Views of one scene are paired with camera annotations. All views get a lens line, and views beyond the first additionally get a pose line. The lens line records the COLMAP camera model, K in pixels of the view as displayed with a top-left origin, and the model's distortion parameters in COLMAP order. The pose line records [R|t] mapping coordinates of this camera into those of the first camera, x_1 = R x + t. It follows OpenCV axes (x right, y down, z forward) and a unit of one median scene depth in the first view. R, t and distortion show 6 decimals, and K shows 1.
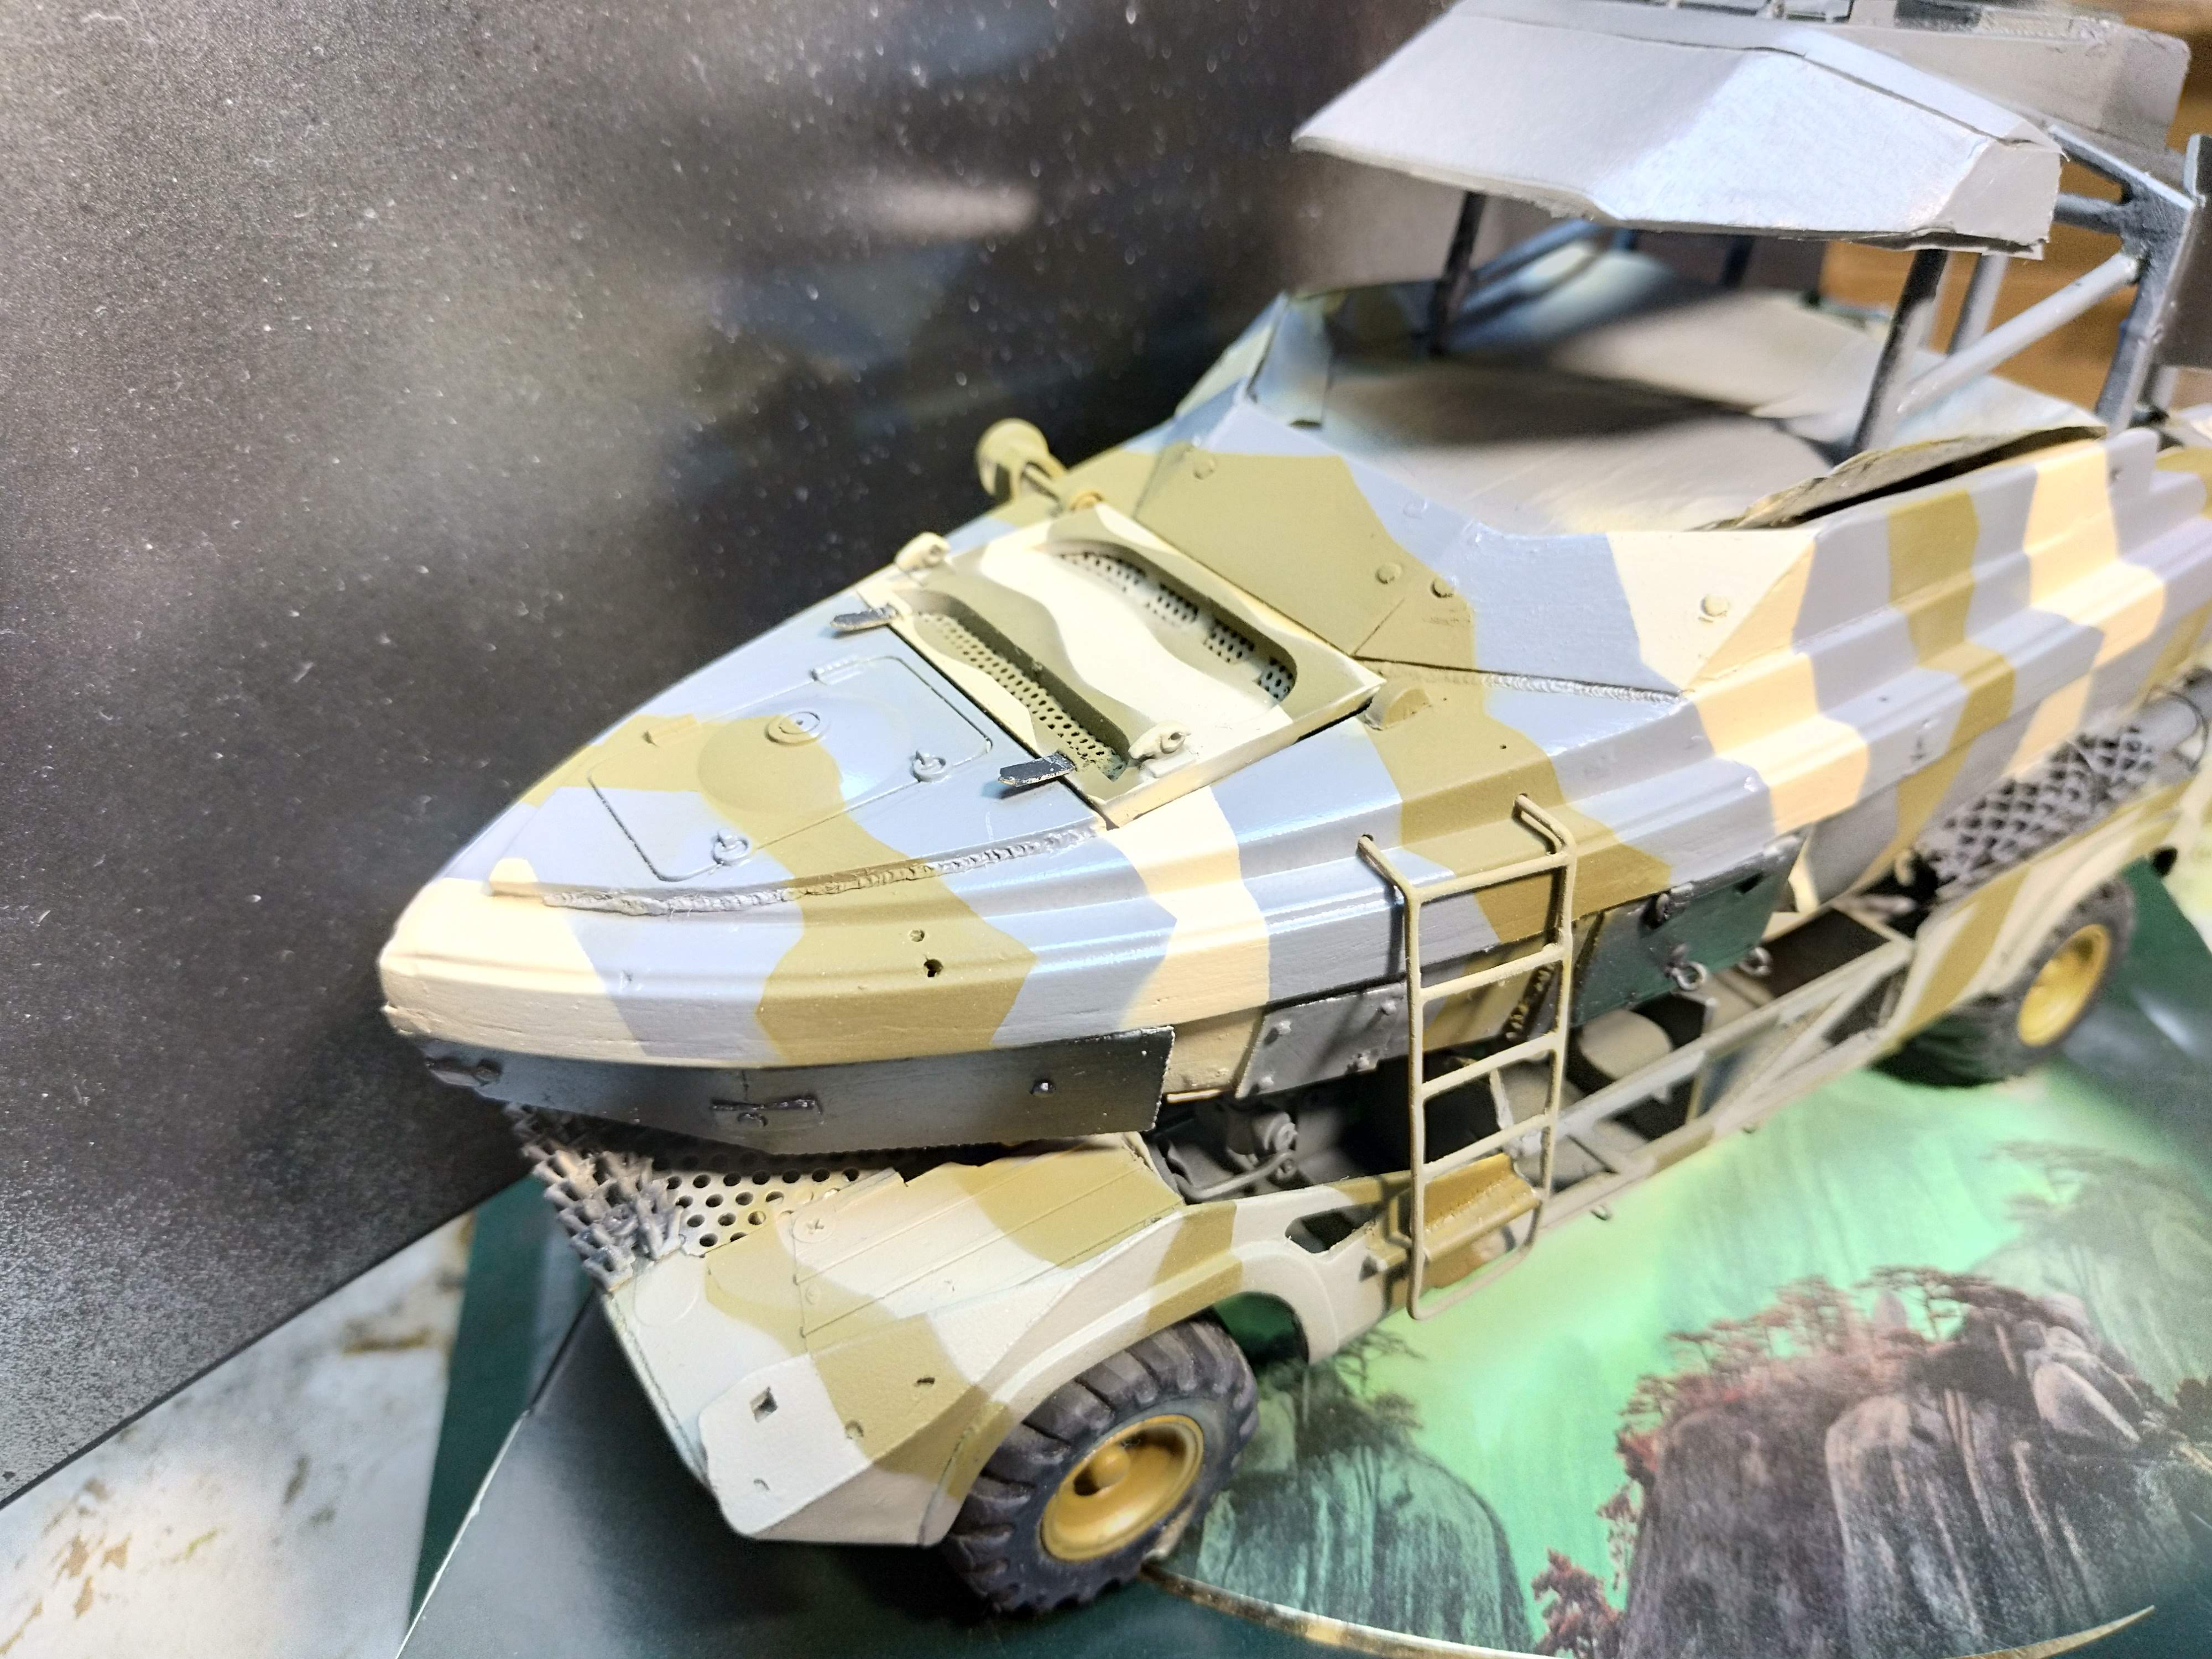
lens RADIAL K [[1722.4, 0, 1106.4], [0, 1722.4, 834.0], [0, 0, 1]] dist [-0.030510, -0.009172]
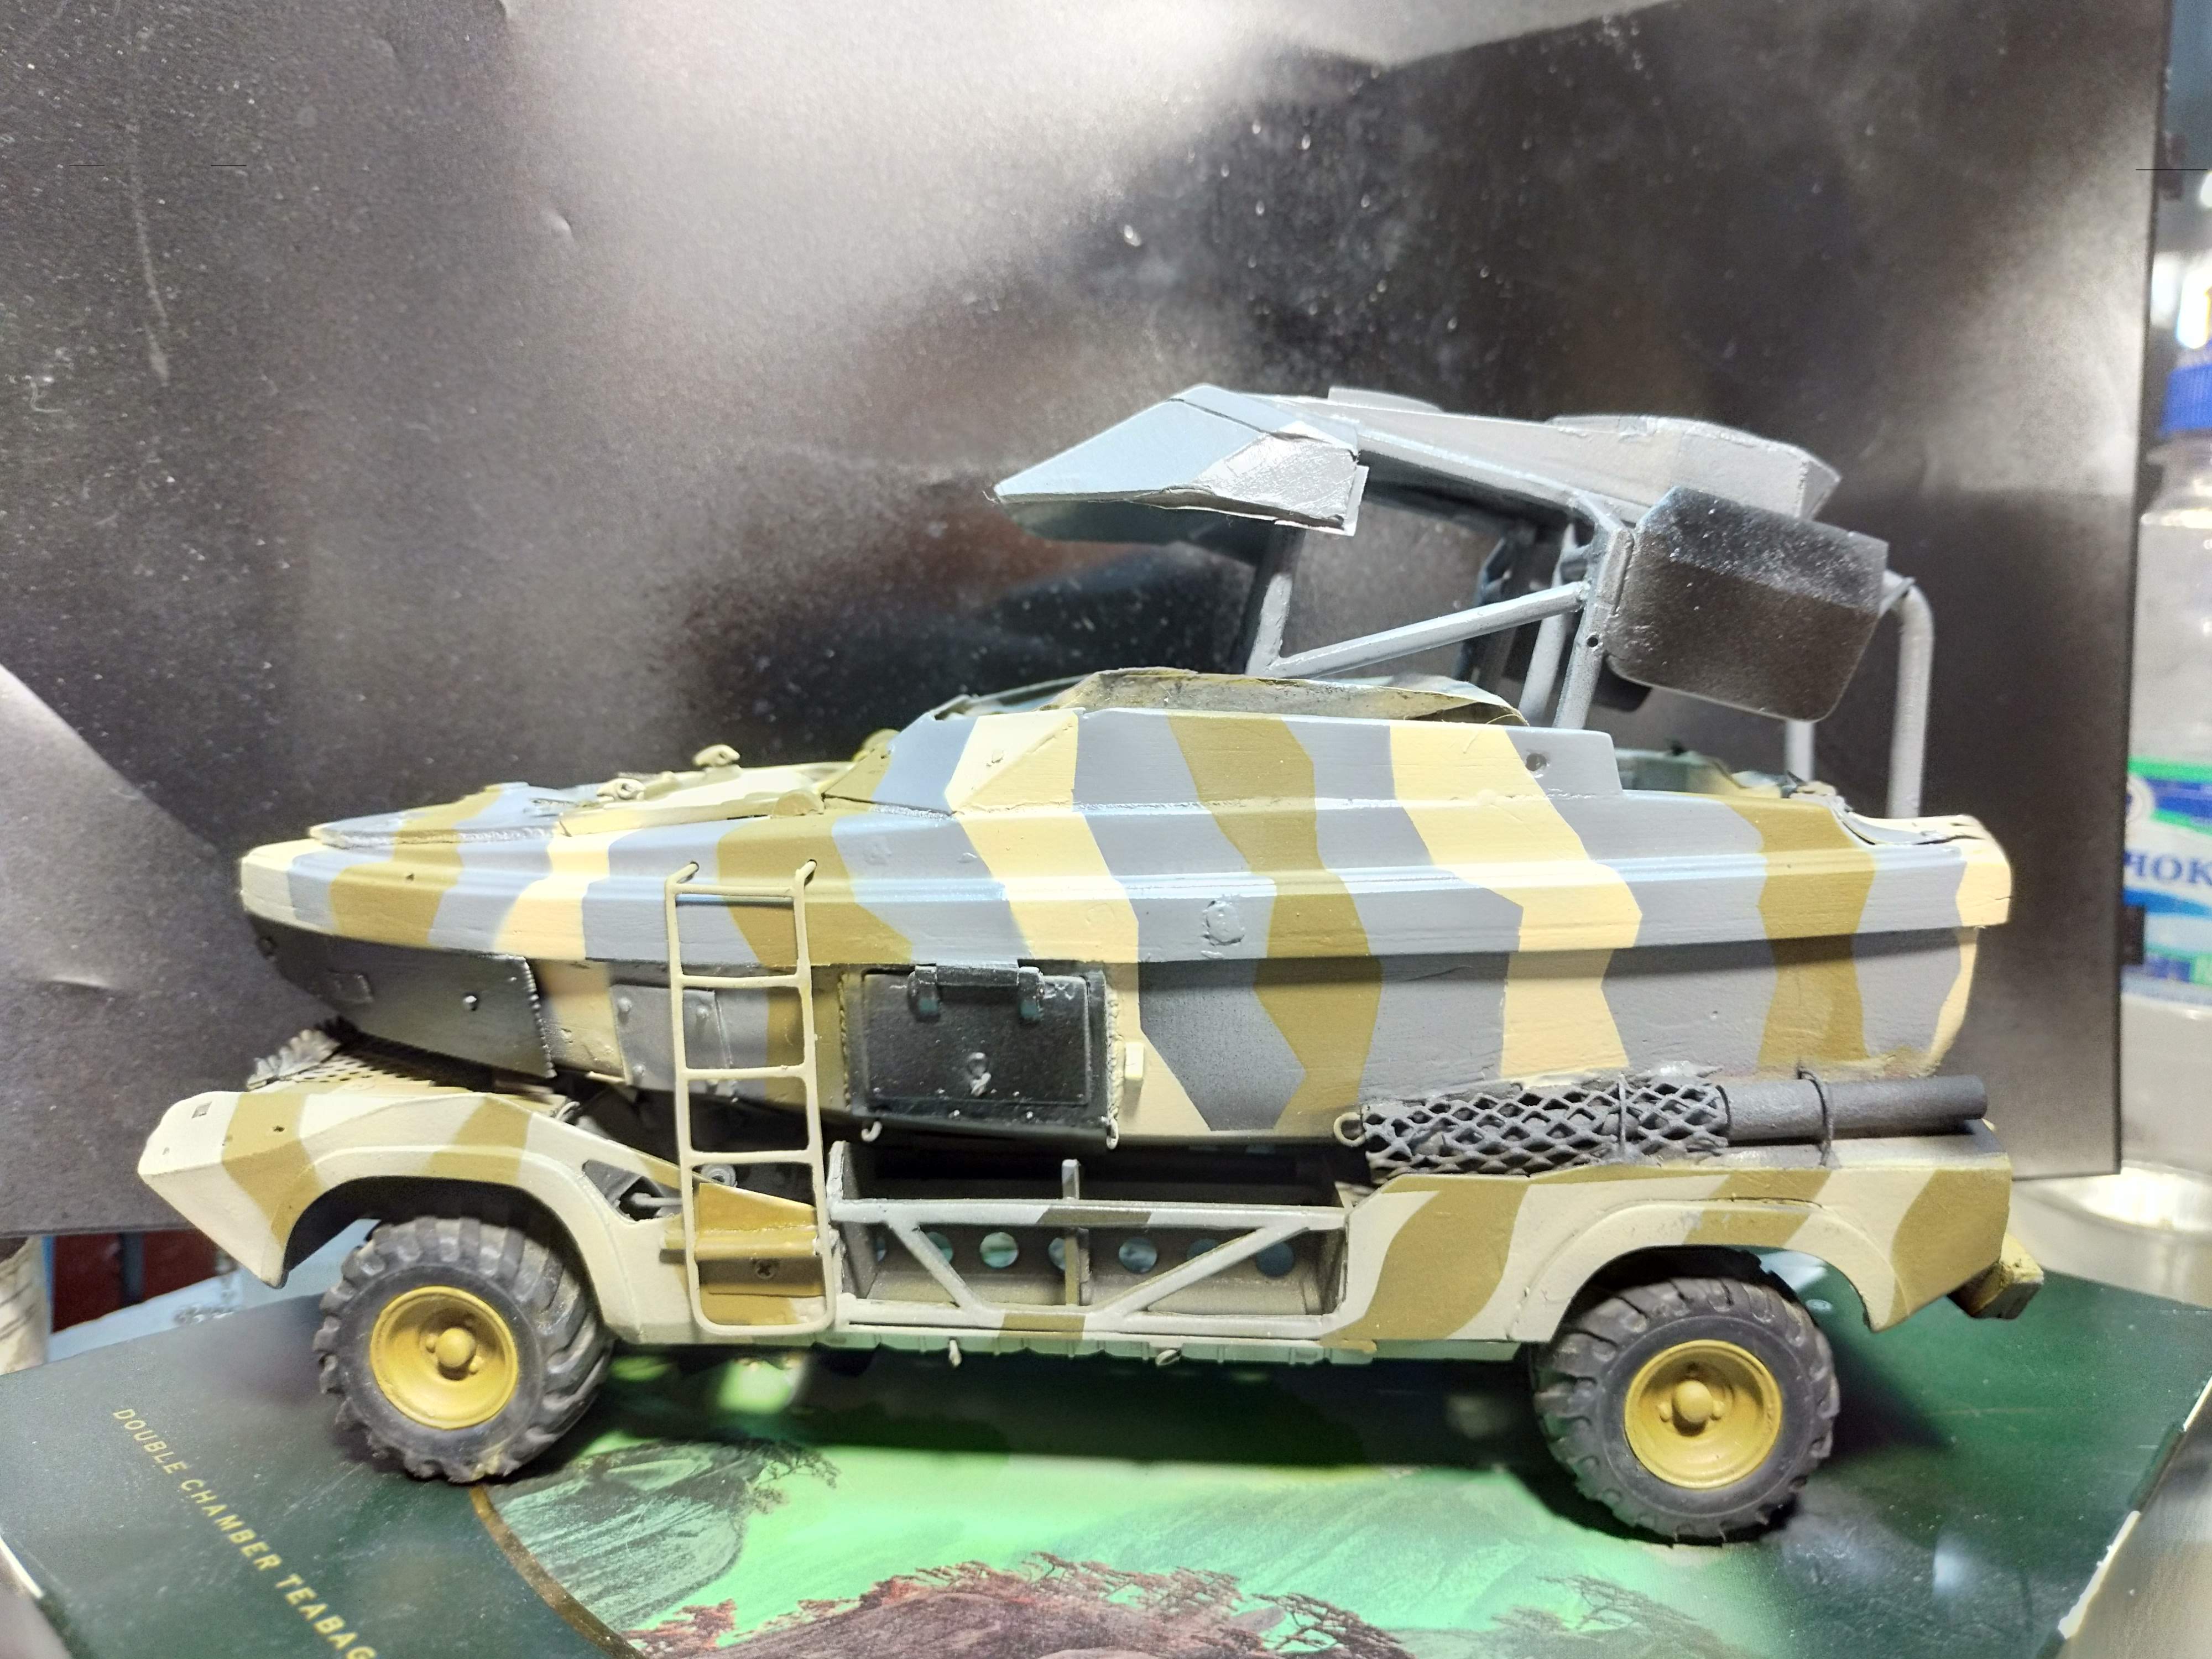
lens RADIAL K [[1722.4, 0, 1112.4], [0, 1722.4, 836.4], [0, 0, 1]] dist [-0.030510, -0.009172]
pose [[0.814543, 0.076315, -0.575062, 0.992475], [-0.325641, 0.880538, -0.344398, 0.282826], [0.480081, 0.467791, 0.742088, 0.107264]]
